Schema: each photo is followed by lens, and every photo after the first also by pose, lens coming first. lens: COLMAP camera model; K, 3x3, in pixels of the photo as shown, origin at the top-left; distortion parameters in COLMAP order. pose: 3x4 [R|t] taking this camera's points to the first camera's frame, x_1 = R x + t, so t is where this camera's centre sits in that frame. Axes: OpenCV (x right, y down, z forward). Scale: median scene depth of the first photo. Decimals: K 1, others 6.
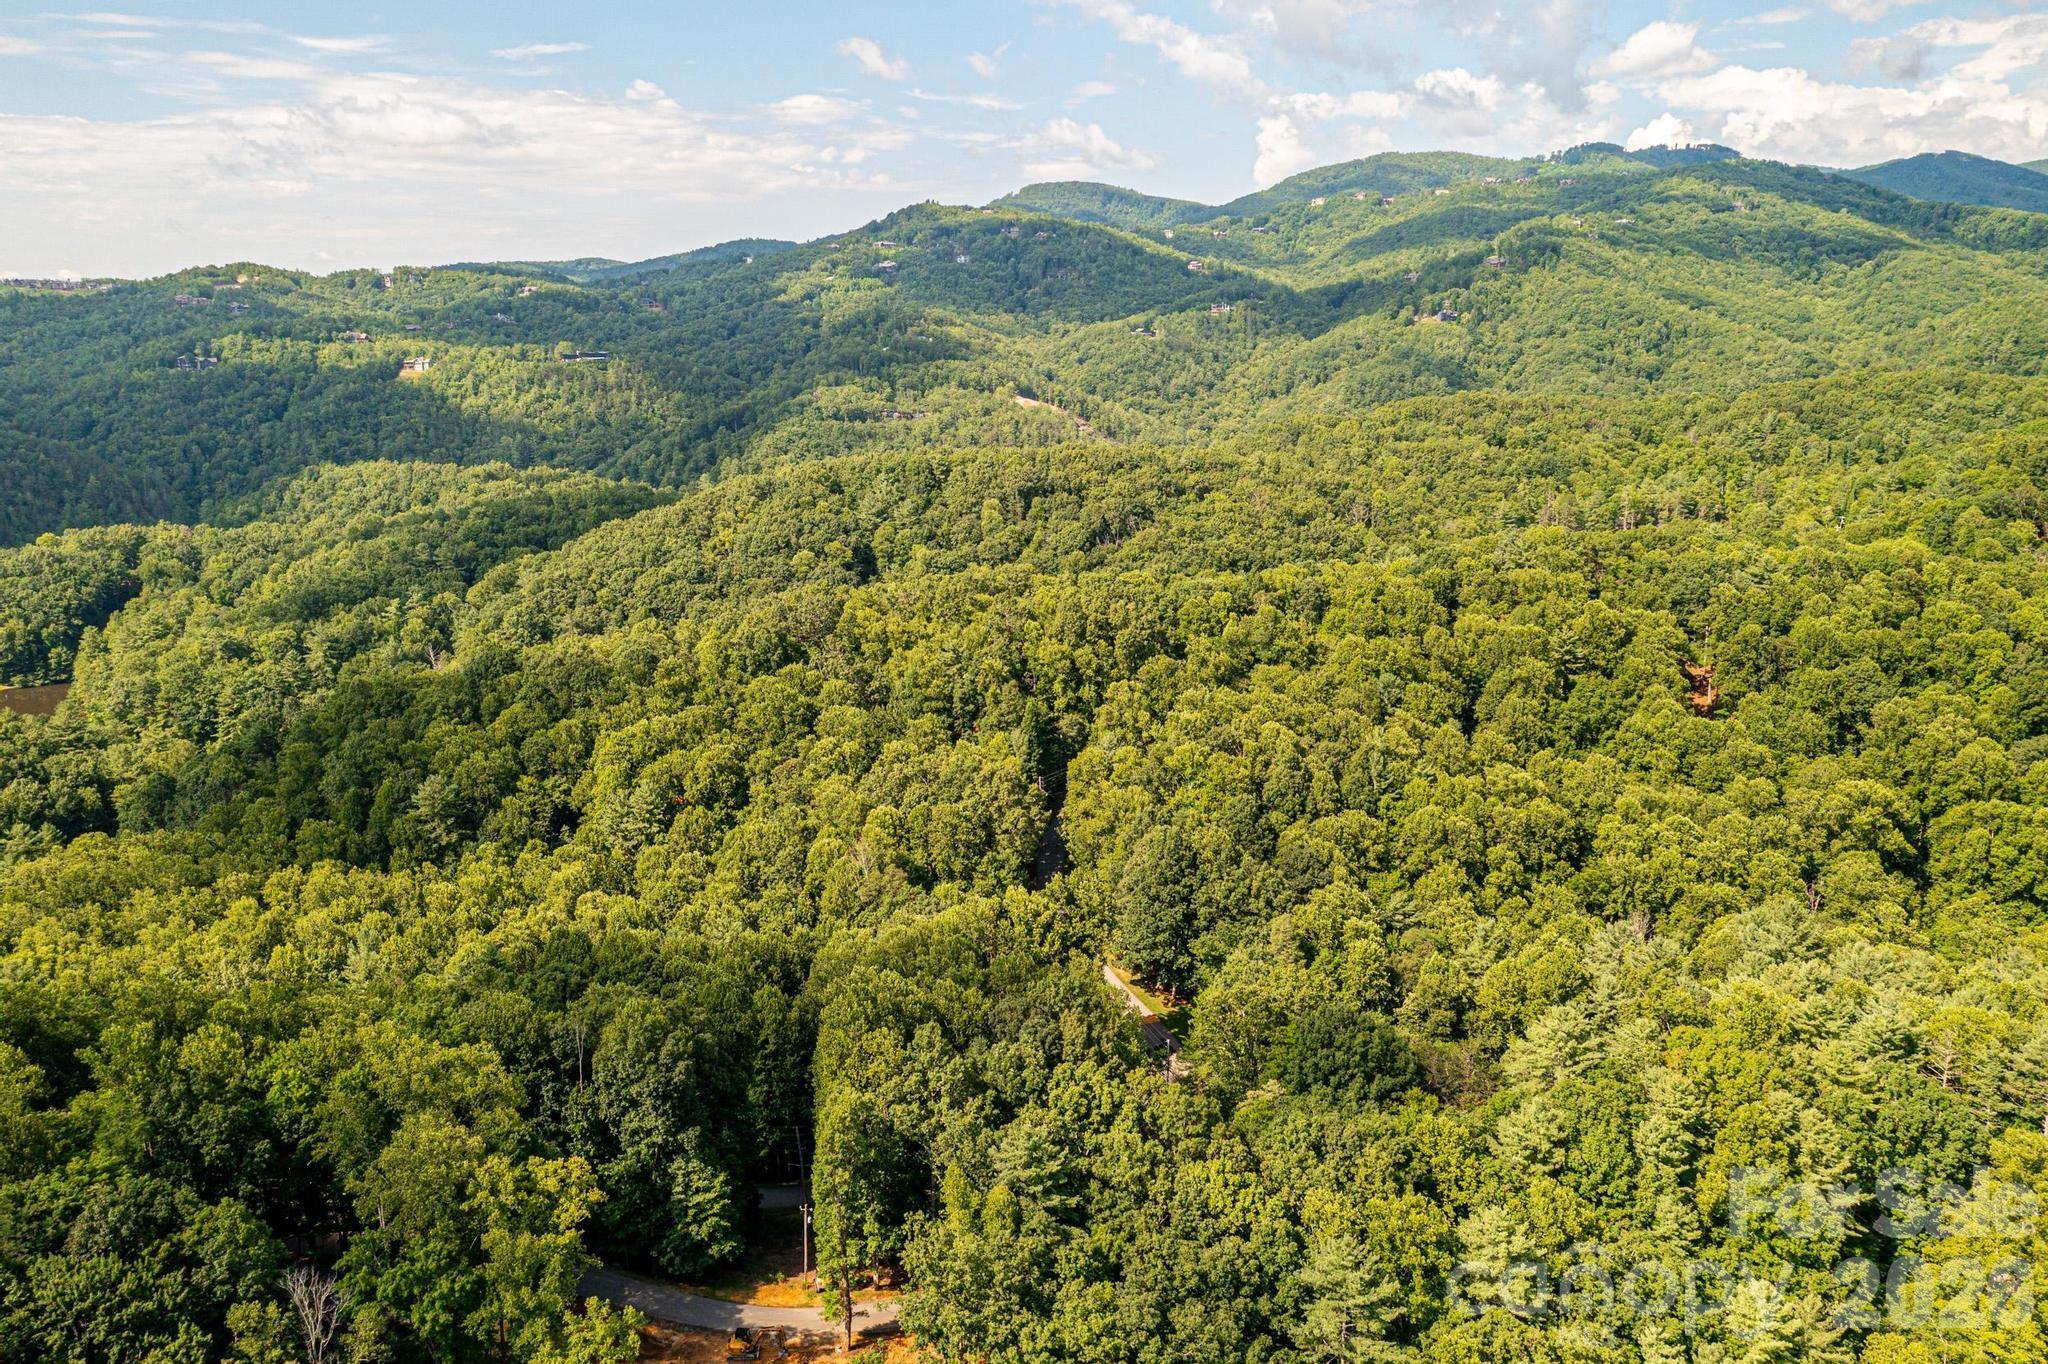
lens RADIAL K [[1613.9, 0, 1039.2], [0, 1613.9, 679.5], [0, 0, 1]] dist [-0.006162, 0.028714]
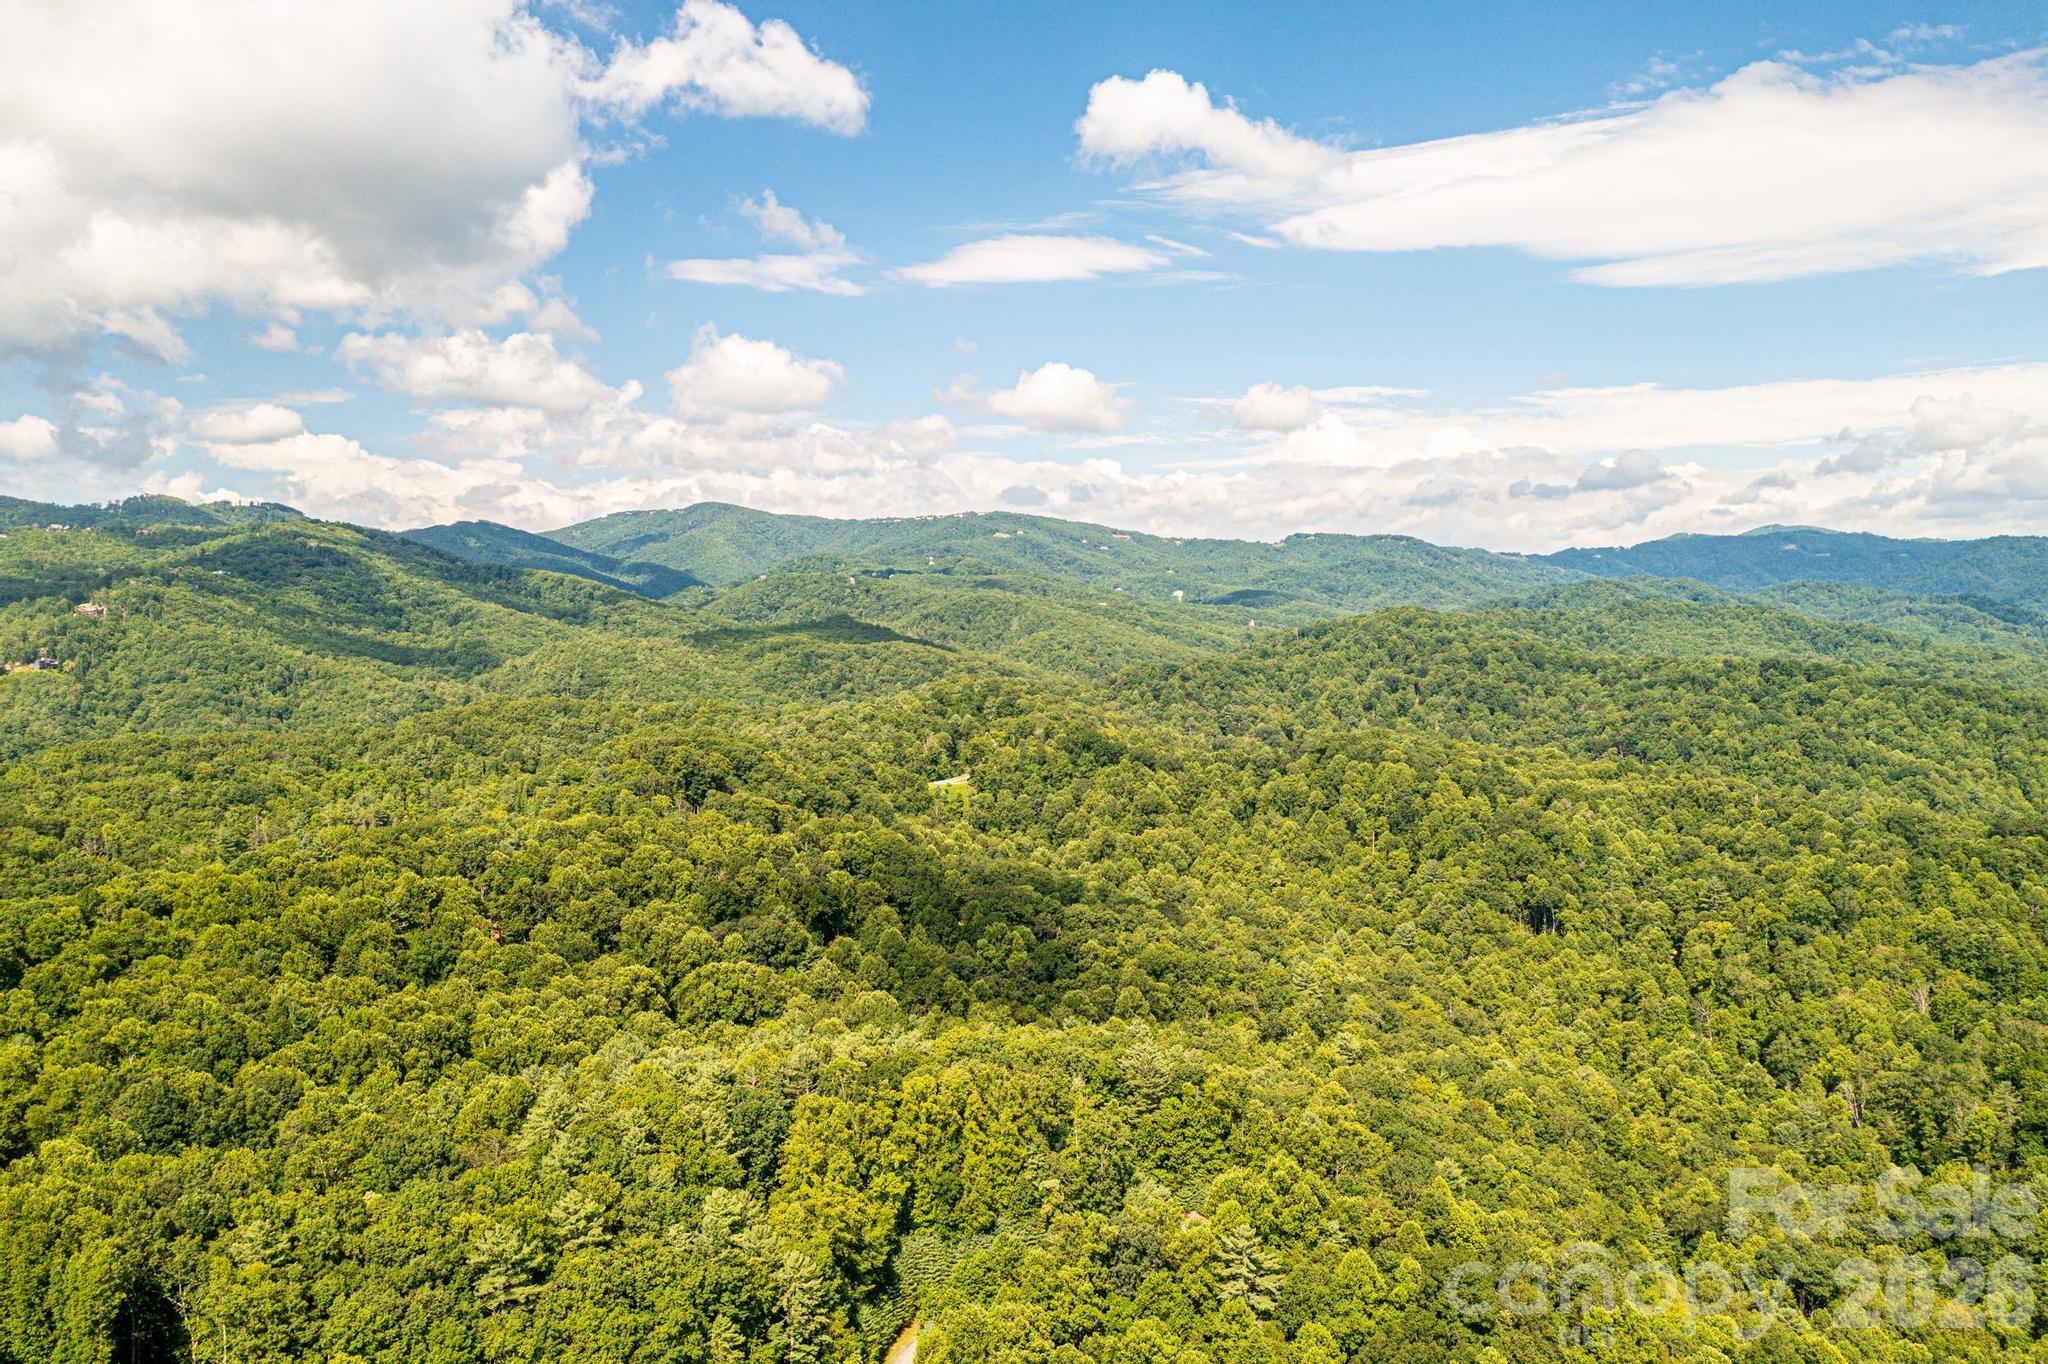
lens RADIAL K [[1613.9, 0, 1028.5], [0, 1613.9, 682.6], [0, 0, 1]] dist [-0.006162, 0.028714]
pose [[0.676083, -0.026437, 0.736351, -0.263489], [0.178657, 0.975416, -0.129015, 0.057583], [-0.714838, 0.218779, 0.664185, -0.225262]]
